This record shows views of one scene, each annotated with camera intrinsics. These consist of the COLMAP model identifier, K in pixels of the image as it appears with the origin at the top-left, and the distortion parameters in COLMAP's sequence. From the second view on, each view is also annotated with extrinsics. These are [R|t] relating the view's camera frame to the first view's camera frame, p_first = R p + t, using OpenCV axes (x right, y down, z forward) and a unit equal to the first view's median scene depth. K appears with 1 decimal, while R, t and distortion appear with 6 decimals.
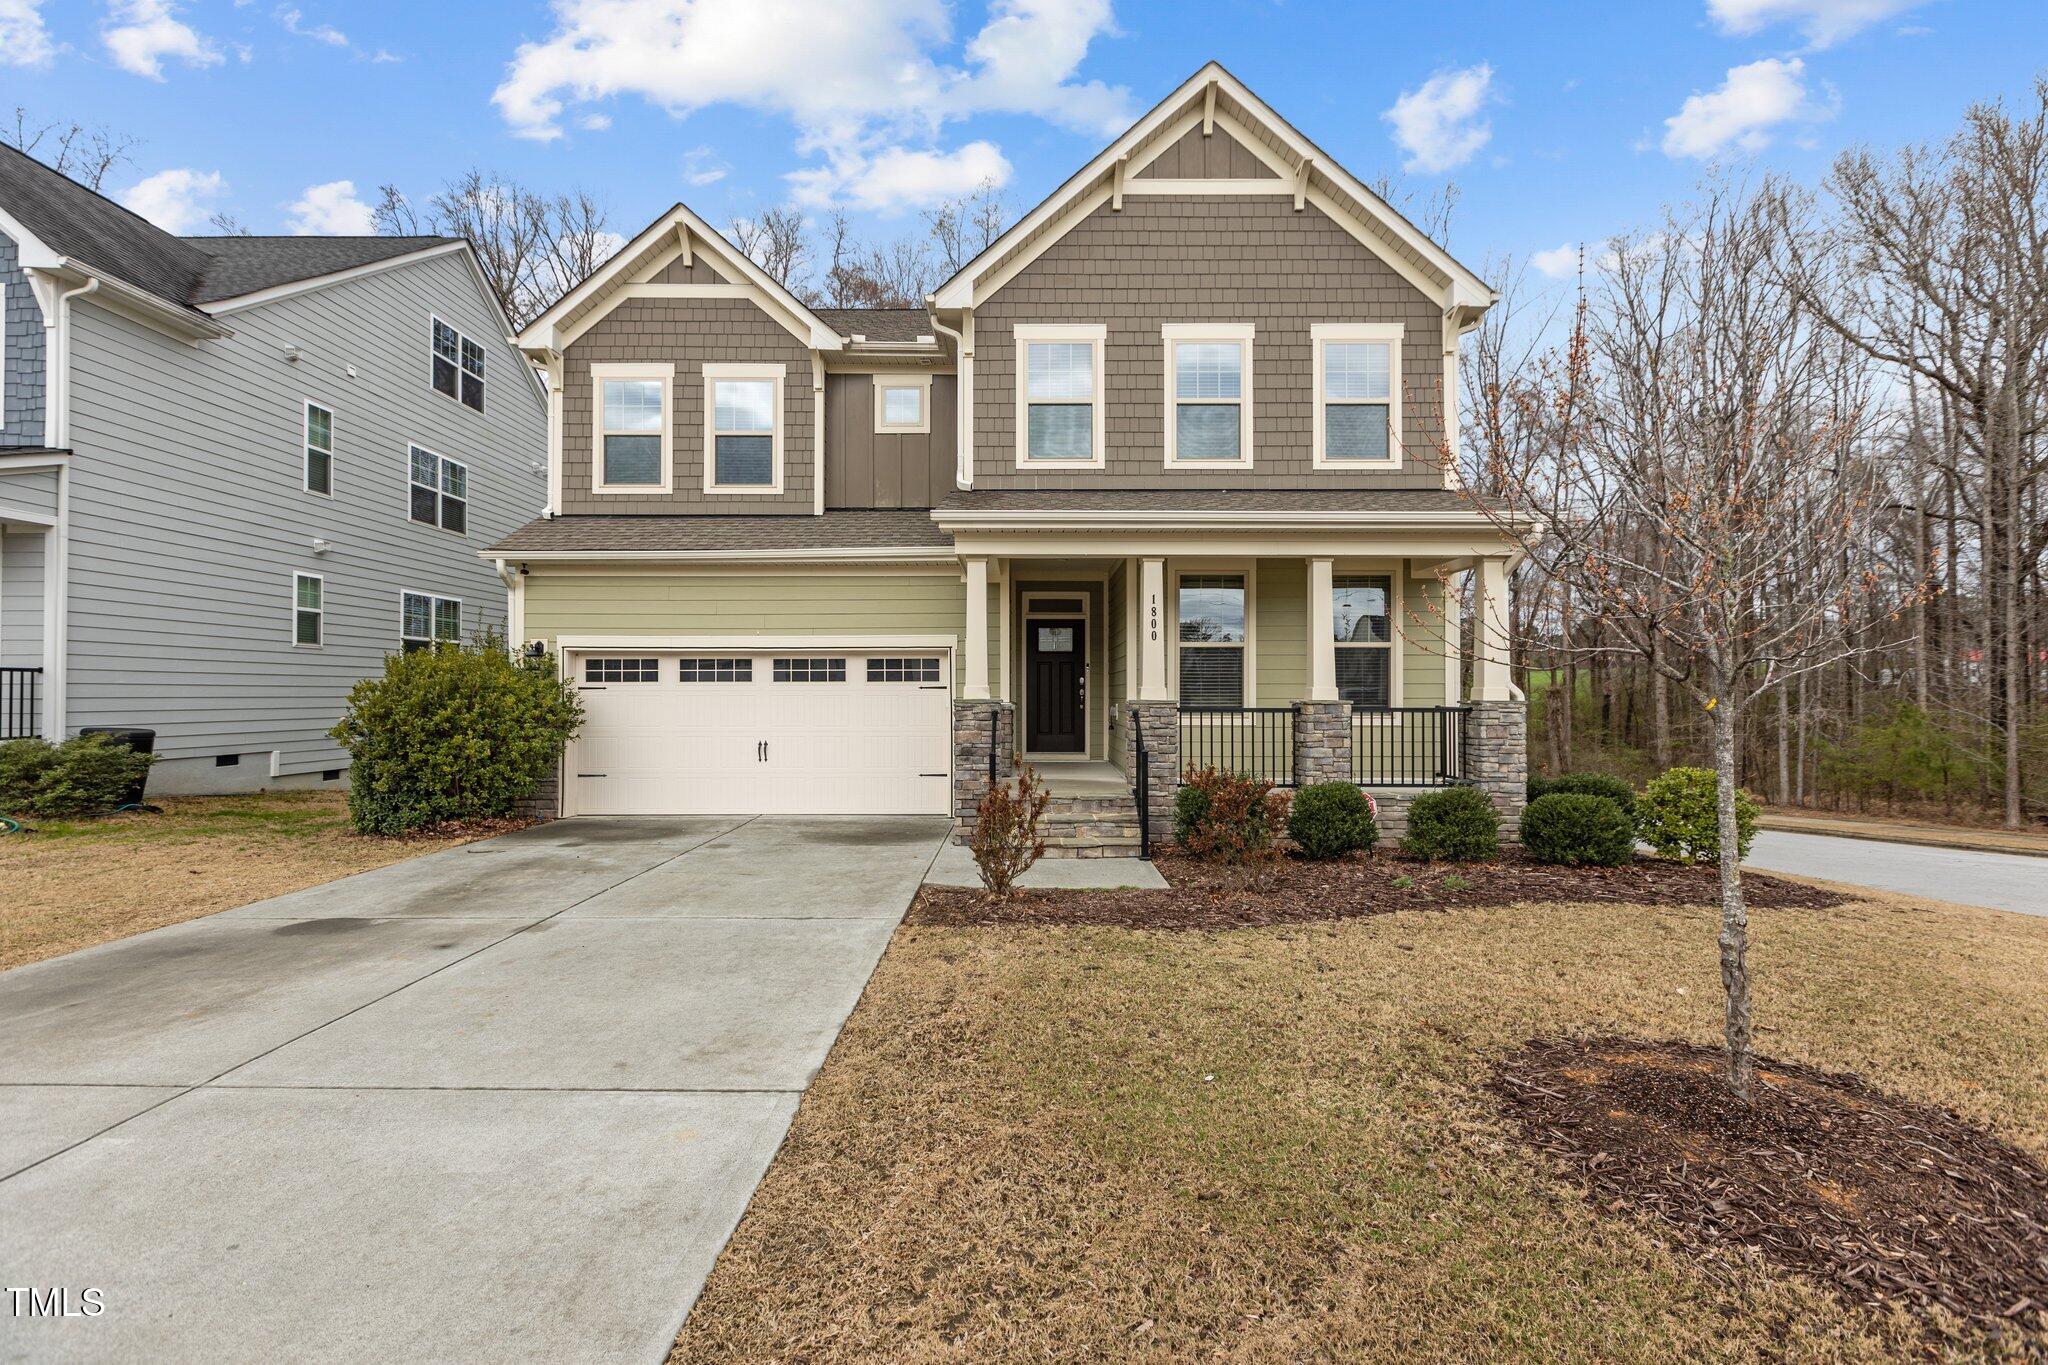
lens RADIAL K [[900.3, 0, 1032.4], [0, 900.3, 688.6], [0, 0, 1]] dist [0.002585, 0.001244]
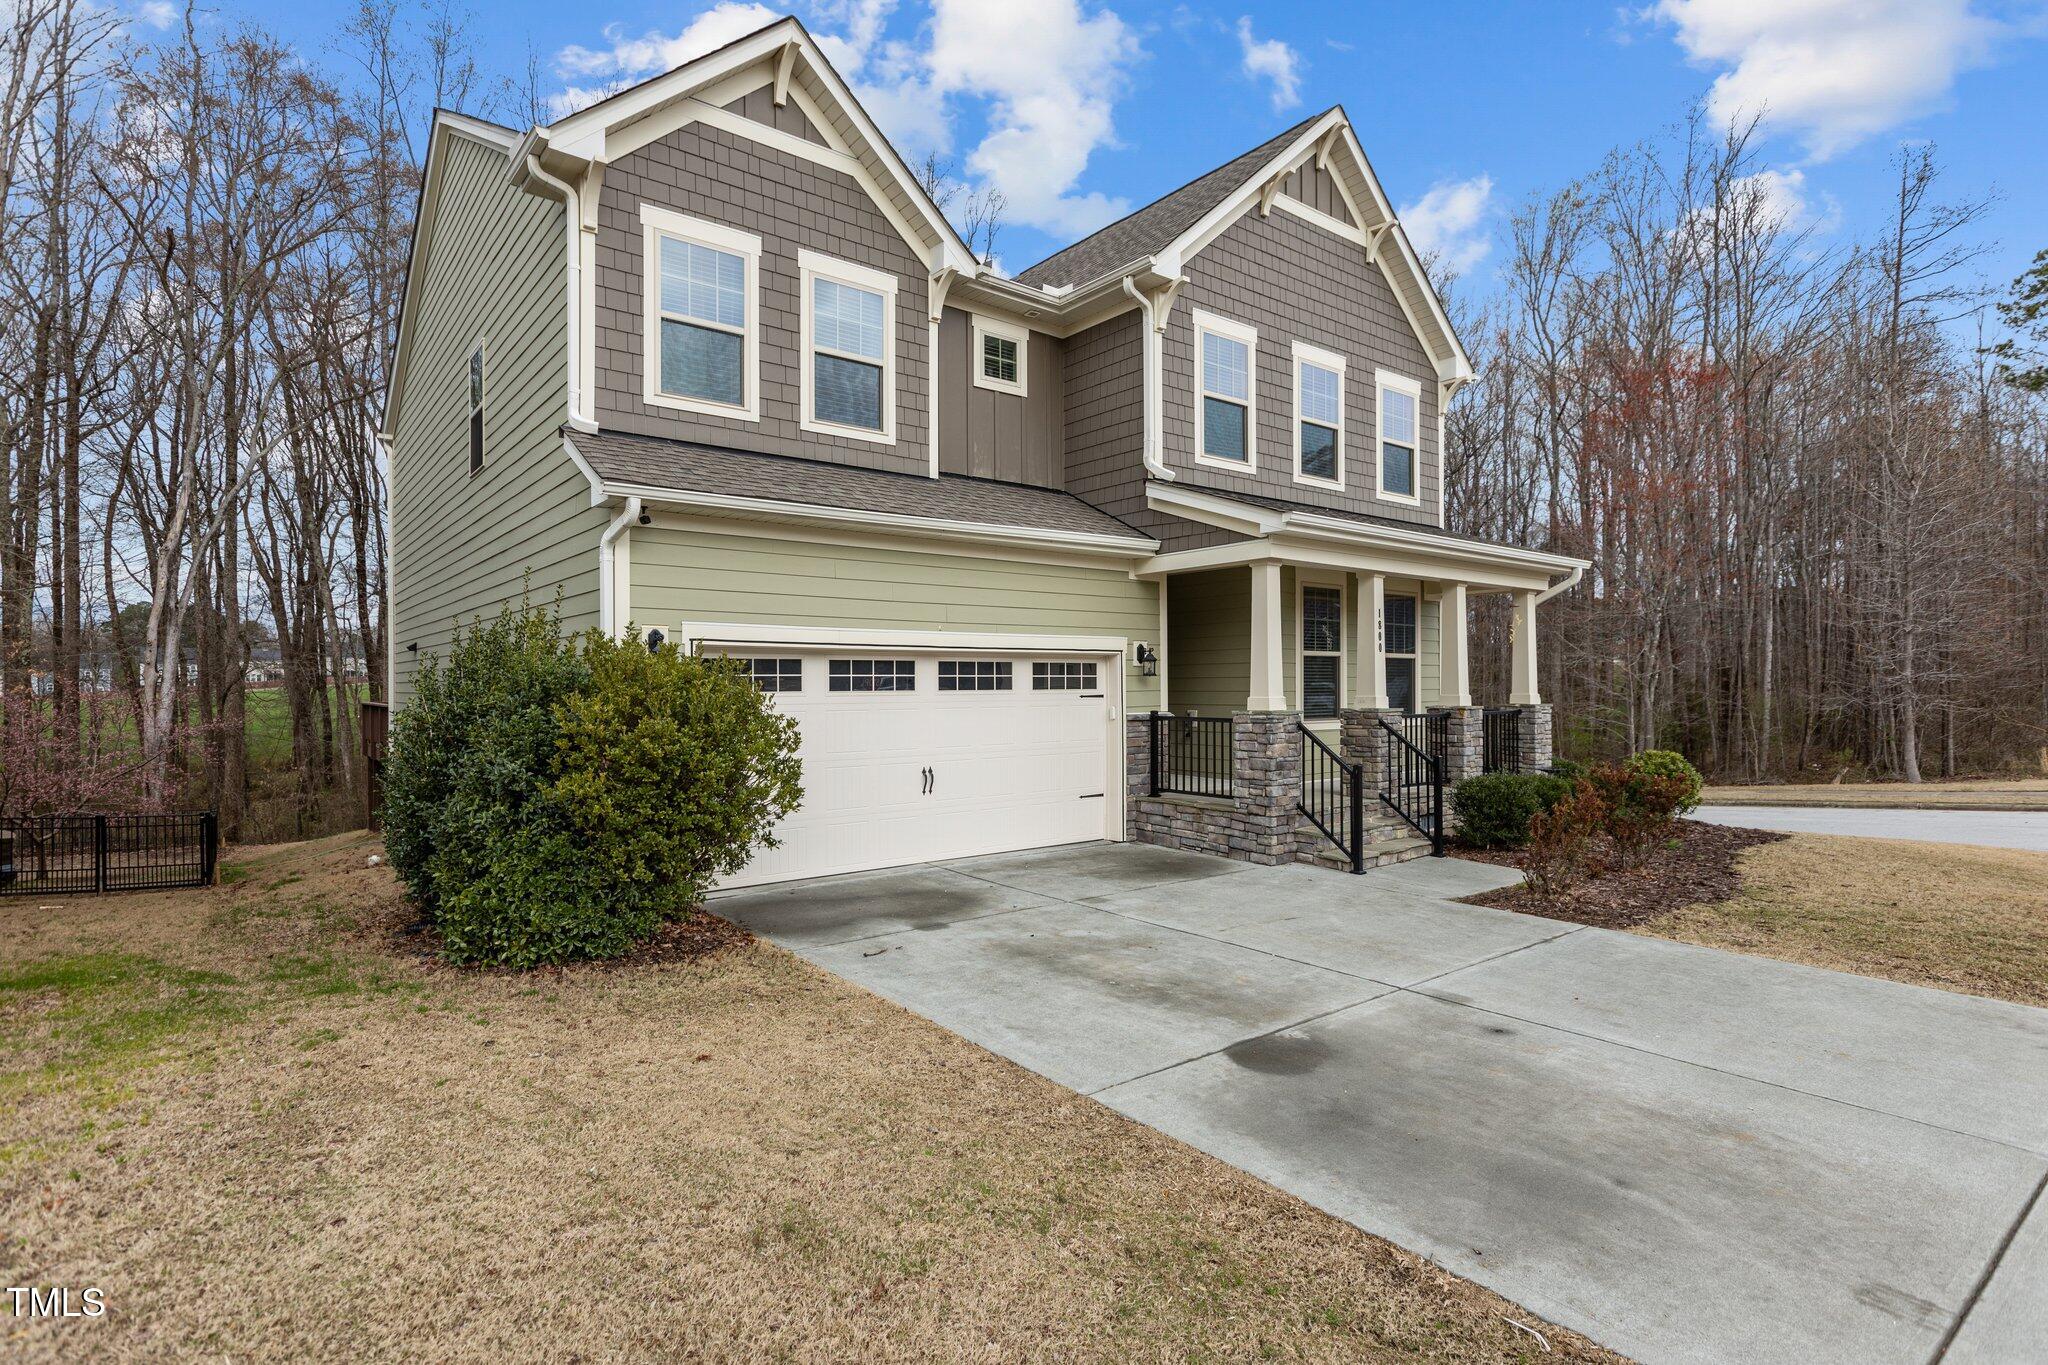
lens RADIAL K [[1007.9, 0, 1010.6], [0, 1007.9, 687.0], [0, 0, 1]] dist [0.001558, -0.003249]
pose [[0.791690, -0.000534, 0.610922, -0.724704], [0.002683, 0.999993, -0.002603, -0.007922], [-0.610917, 0.003700, 0.791686, 0.261321]]
